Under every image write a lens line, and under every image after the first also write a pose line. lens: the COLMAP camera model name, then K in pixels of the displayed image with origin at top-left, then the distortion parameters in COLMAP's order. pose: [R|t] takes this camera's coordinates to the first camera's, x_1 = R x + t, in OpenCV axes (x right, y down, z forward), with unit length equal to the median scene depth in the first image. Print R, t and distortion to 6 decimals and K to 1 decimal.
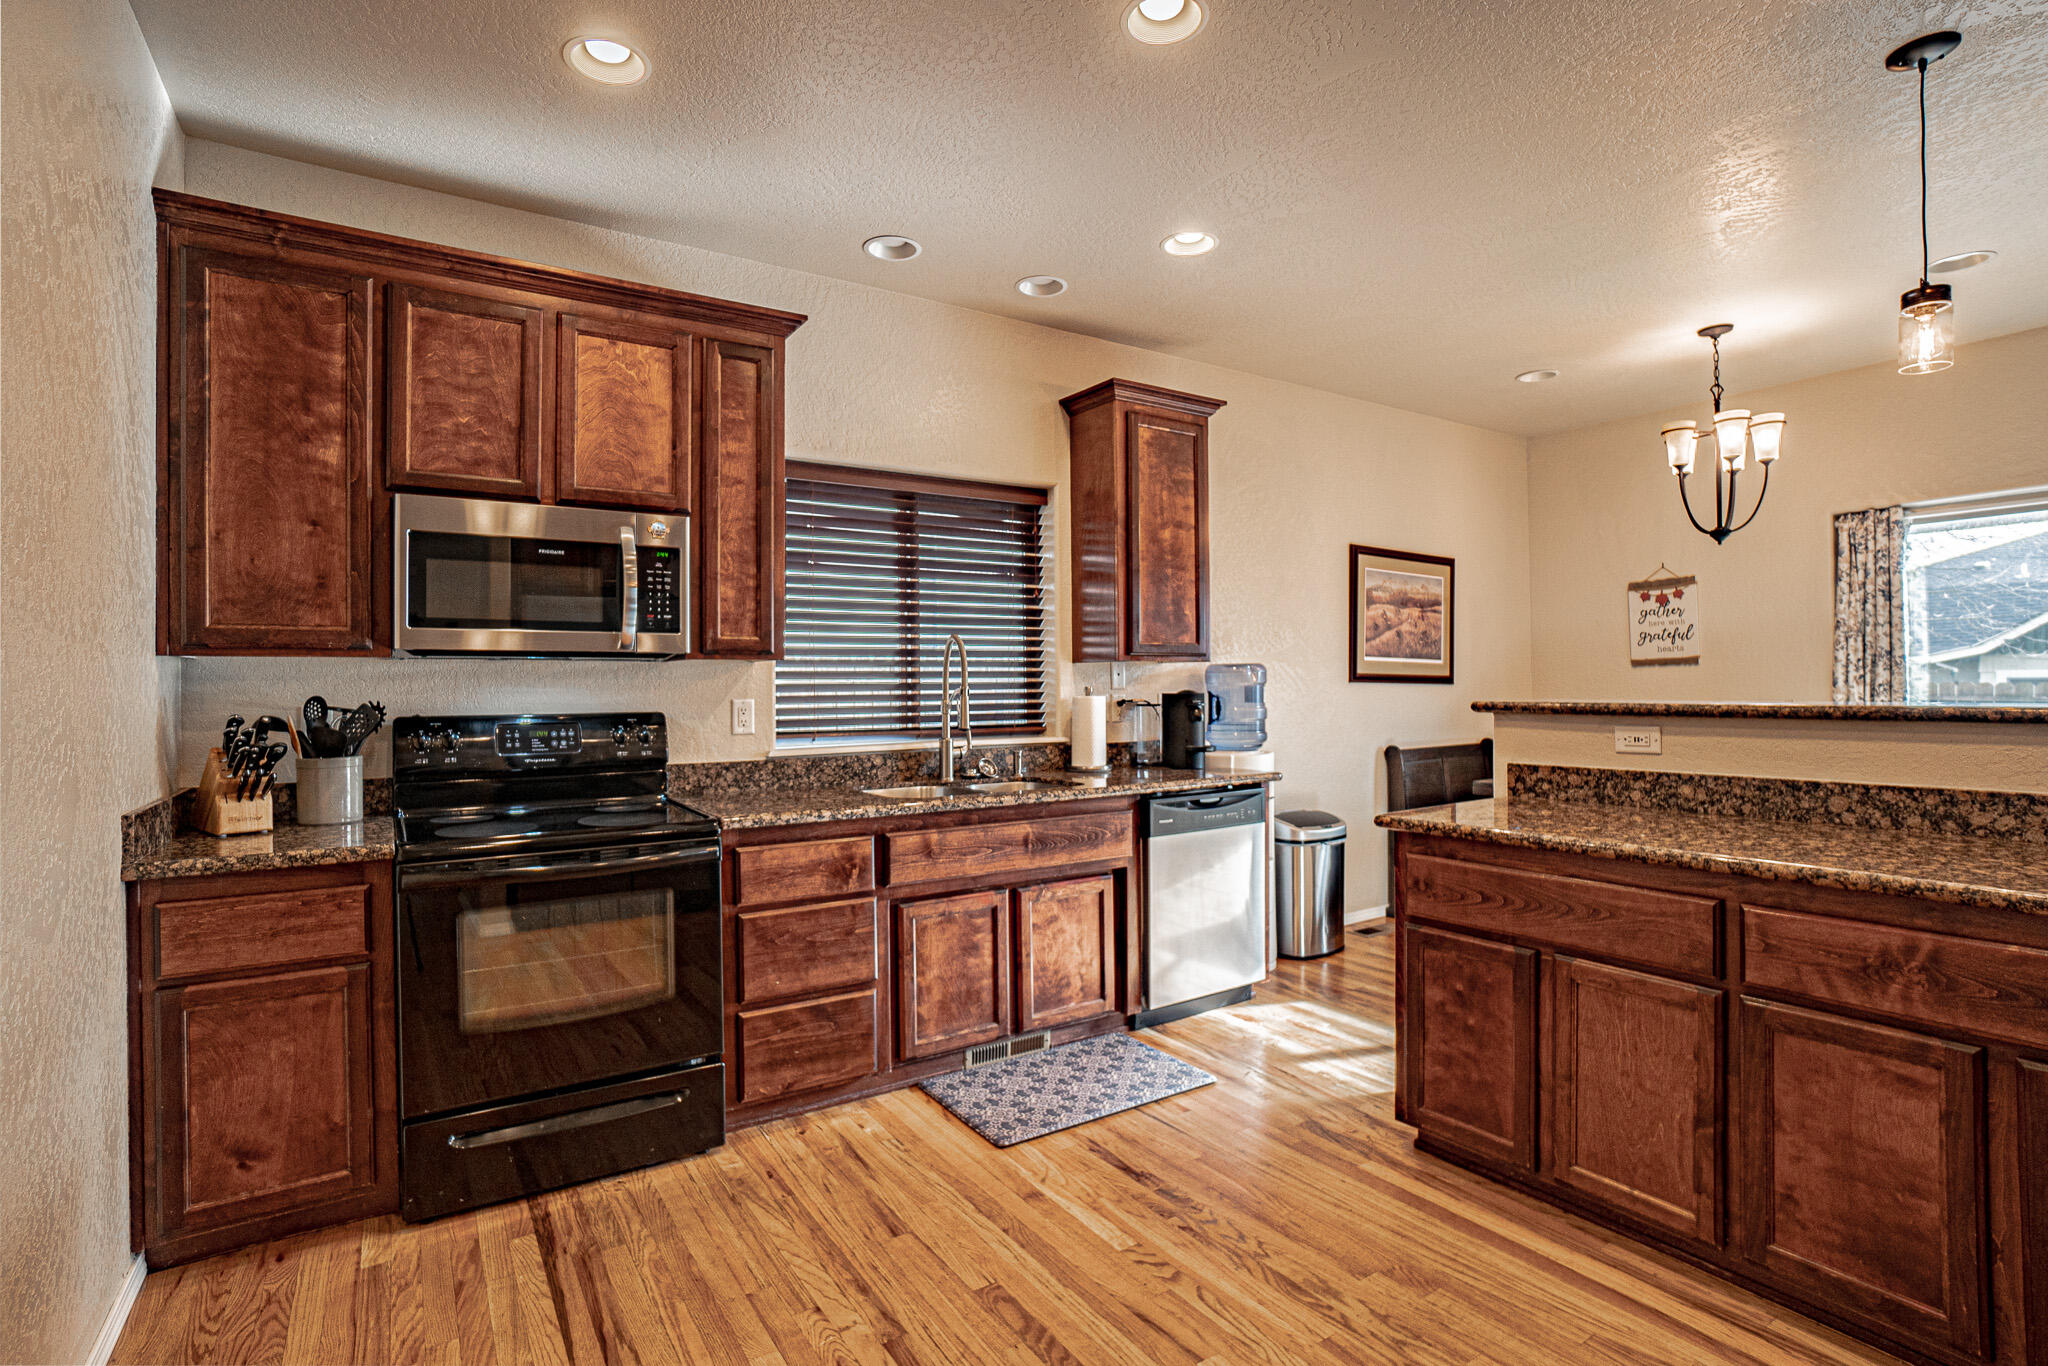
lens RADIAL K [[987.5, 0, 1023.9], [0, 987.5, 669.2], [0, 0, 1]] dist [-0.015320, 0.002865]
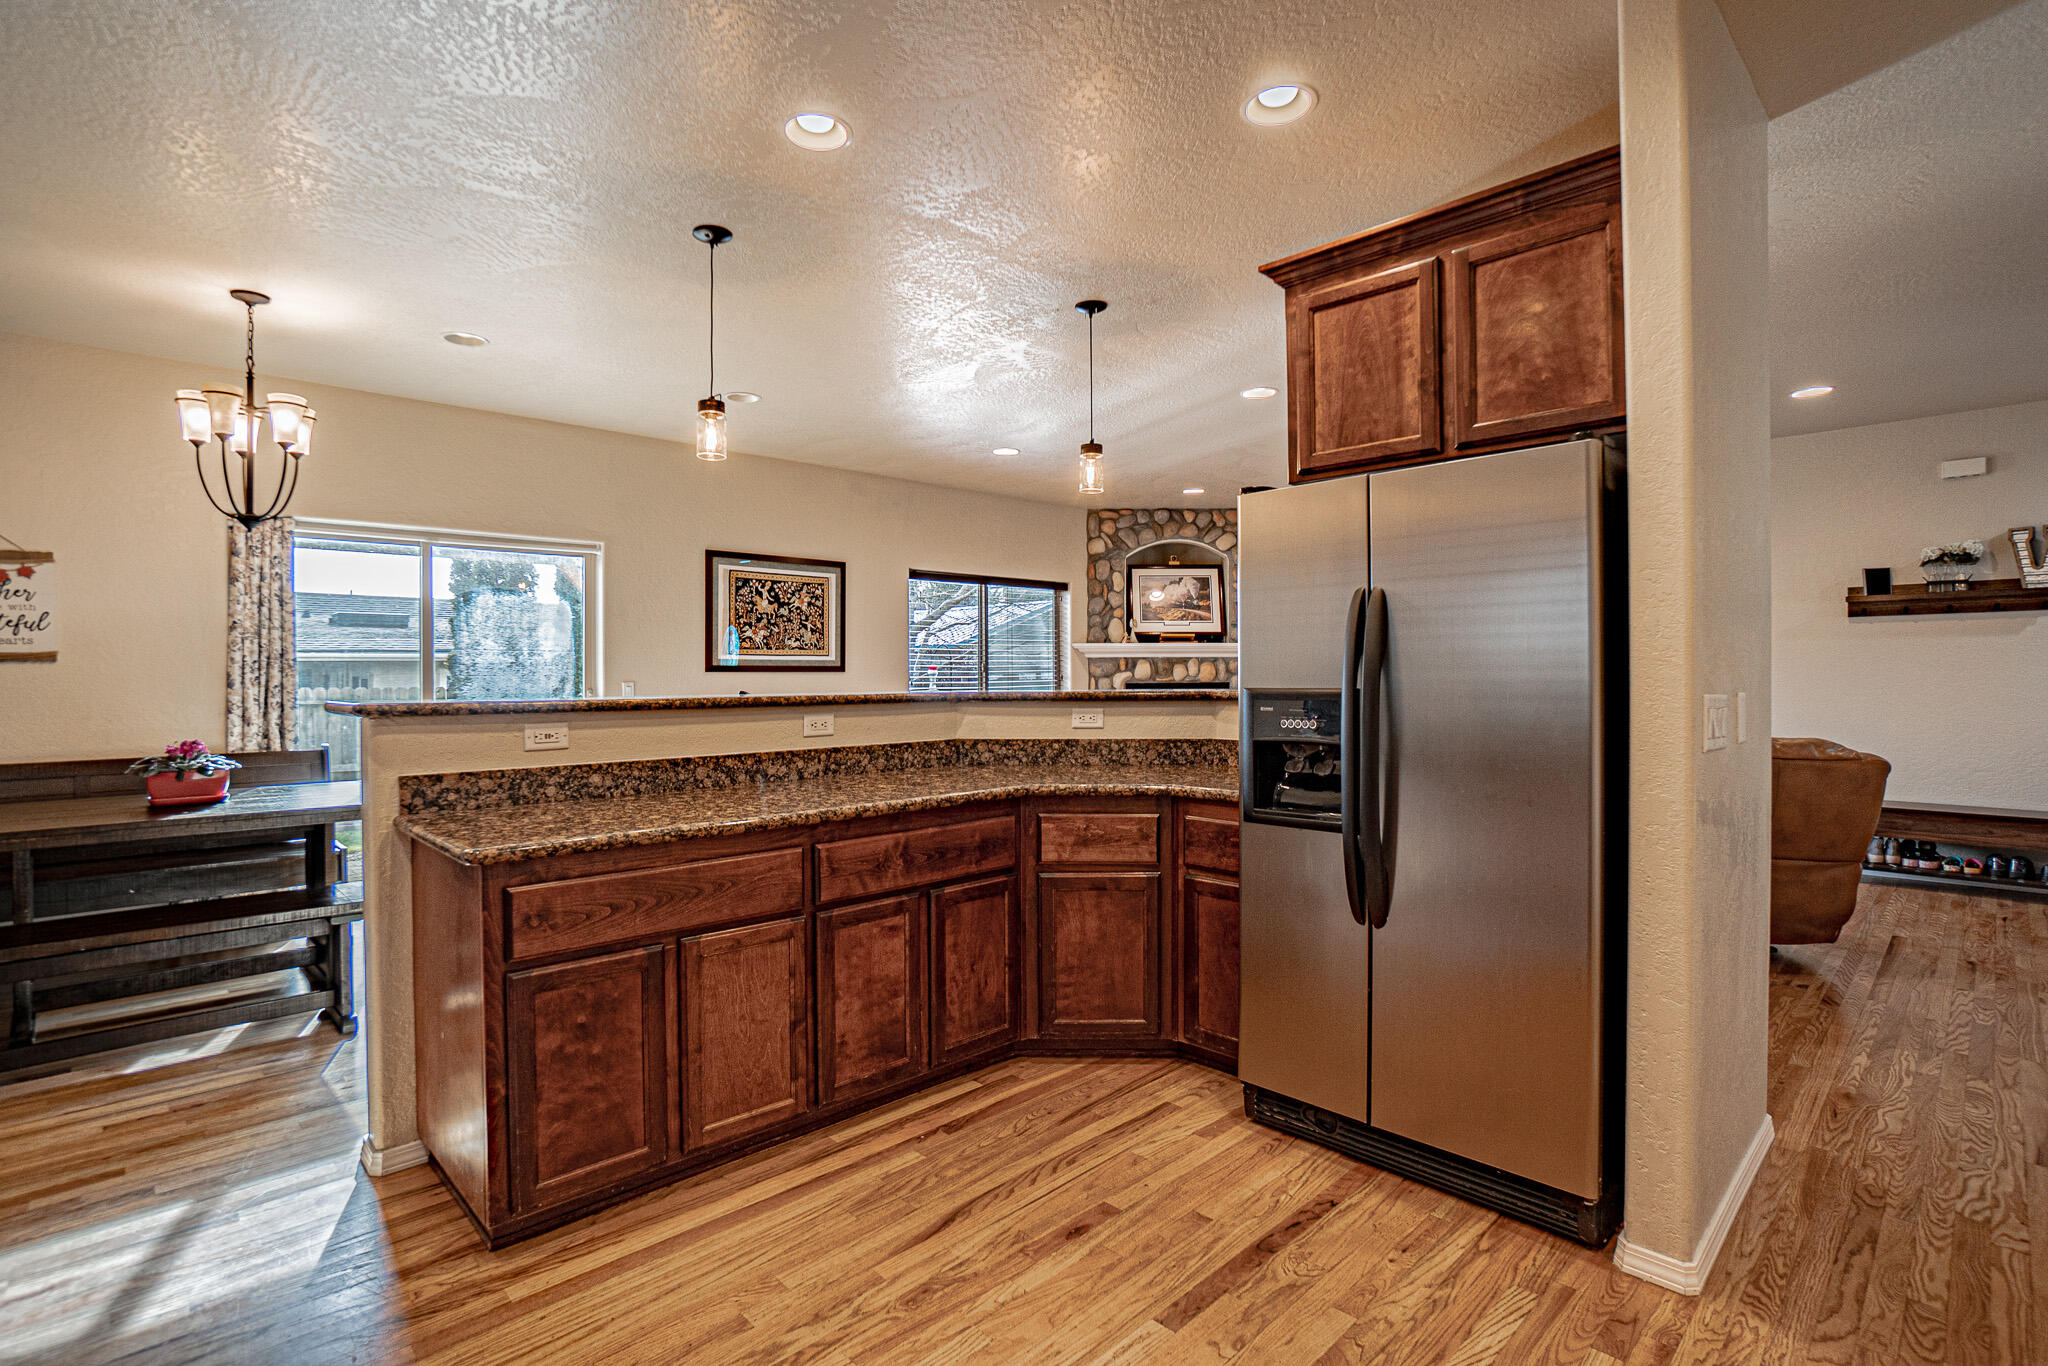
lens RADIAL K [[987.5, 0, 985.3], [0, 987.5, 684.3], [0, 0, 1]] dist [-0.015320, 0.002865]
pose [[-0.168581, 0.001625, 0.985687, -0.491648], [-0.009754, 0.999947, -0.003317, 0.017863], [-0.985640, -0.010174, -0.168556, 0.776157]]
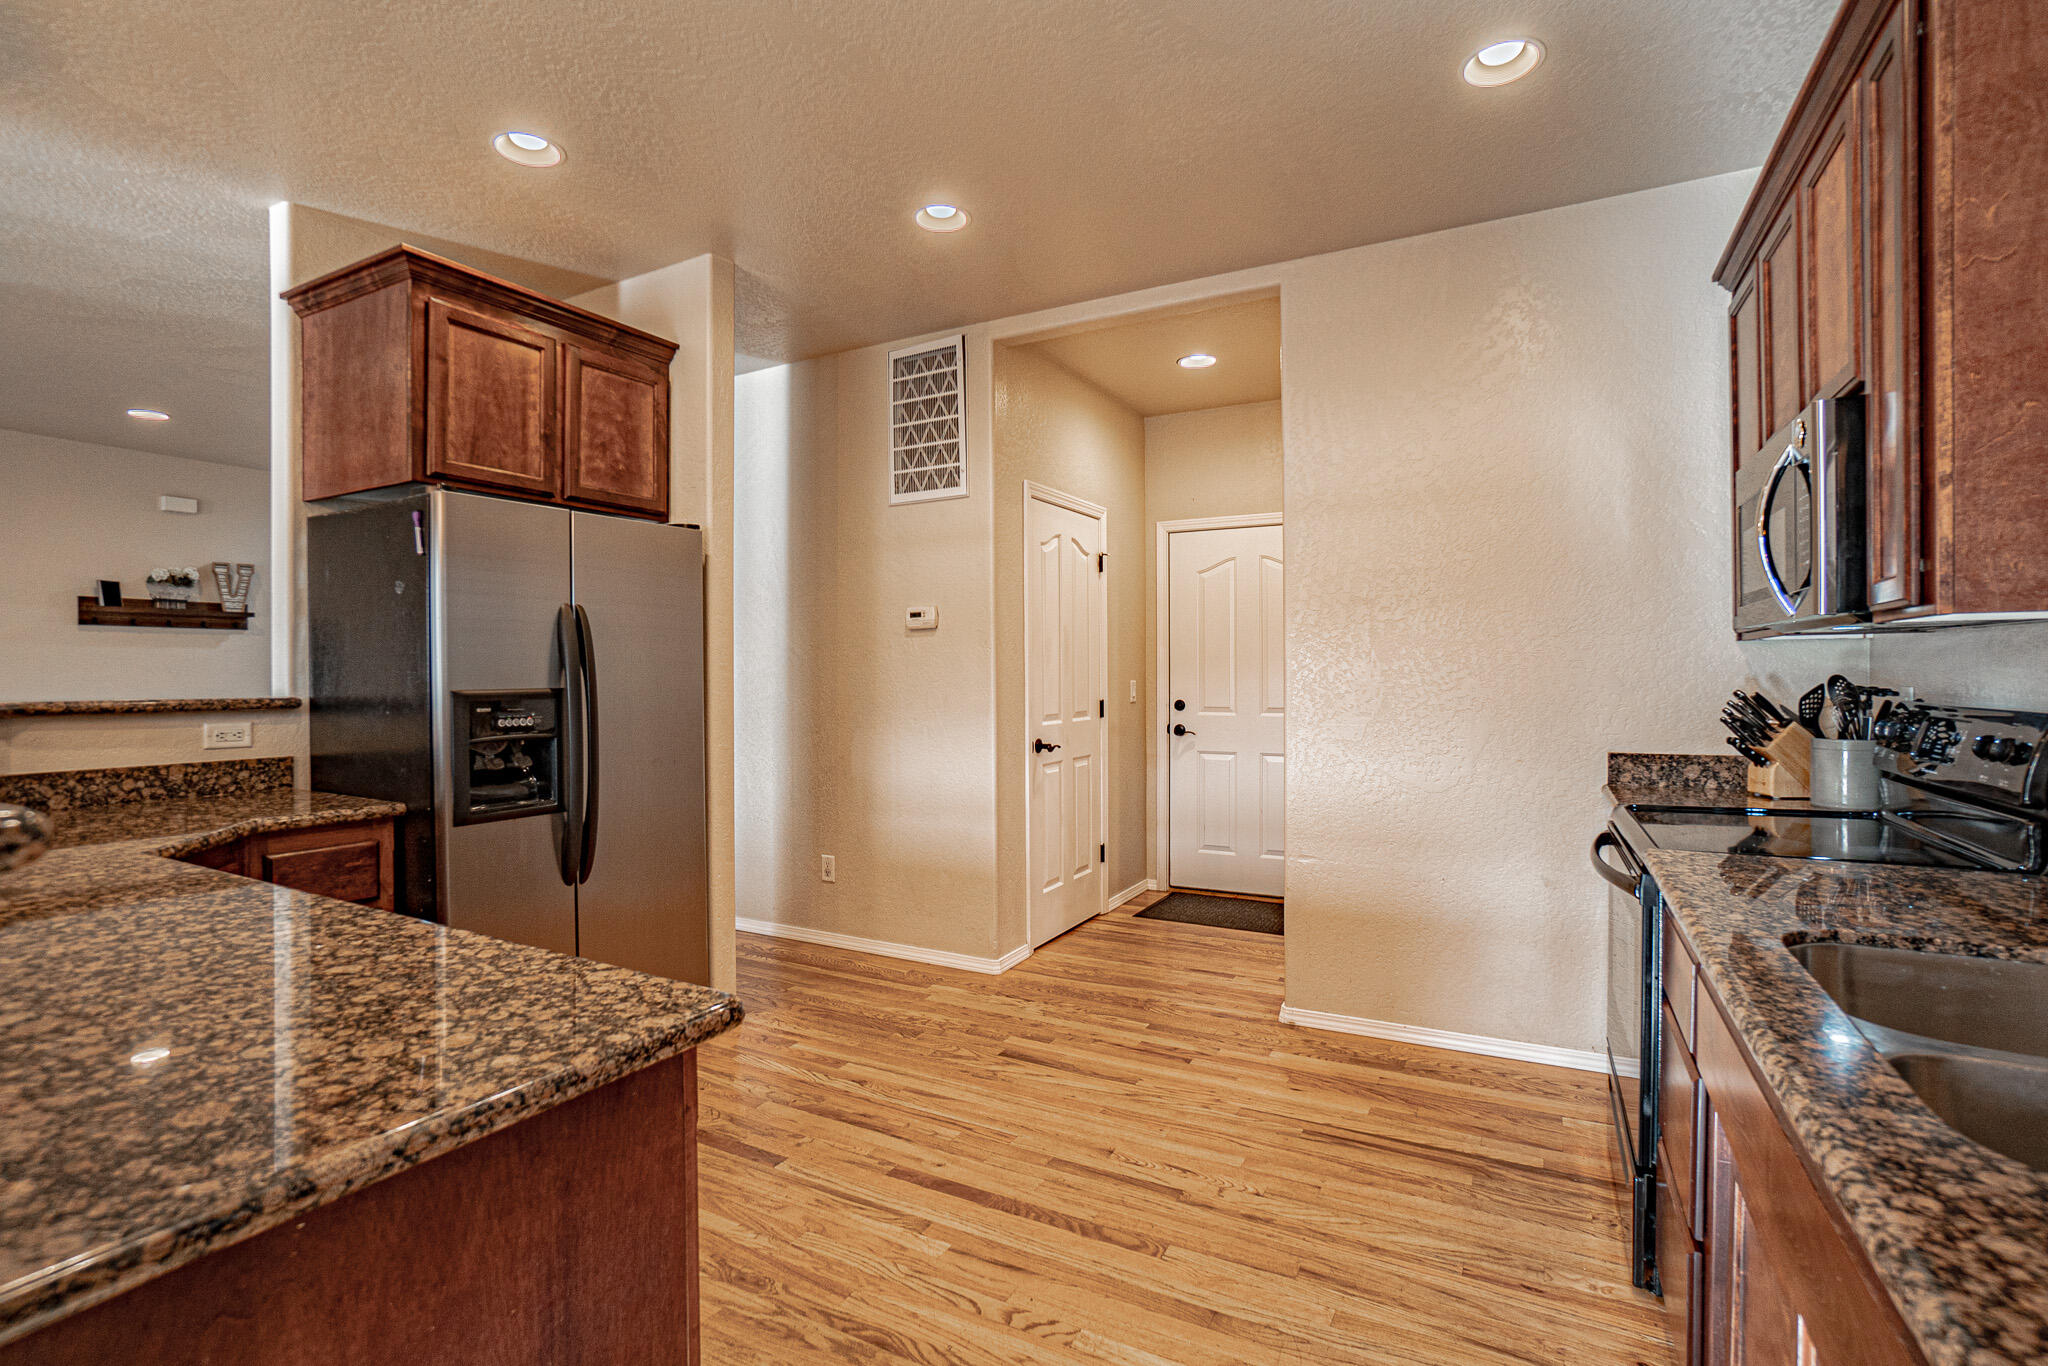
lens RADIAL K [[987.5, 0, 1008.2], [0, 987.5, 689.3], [0, 0, 1]] dist [-0.015320, 0.002865]
pose [[-0.890460, 0.018978, -0.454665, 0.465074], [0.018636, 0.999813, 0.005235, 0.019703], [0.454679, -0.003812, -0.890647, 1.509571]]
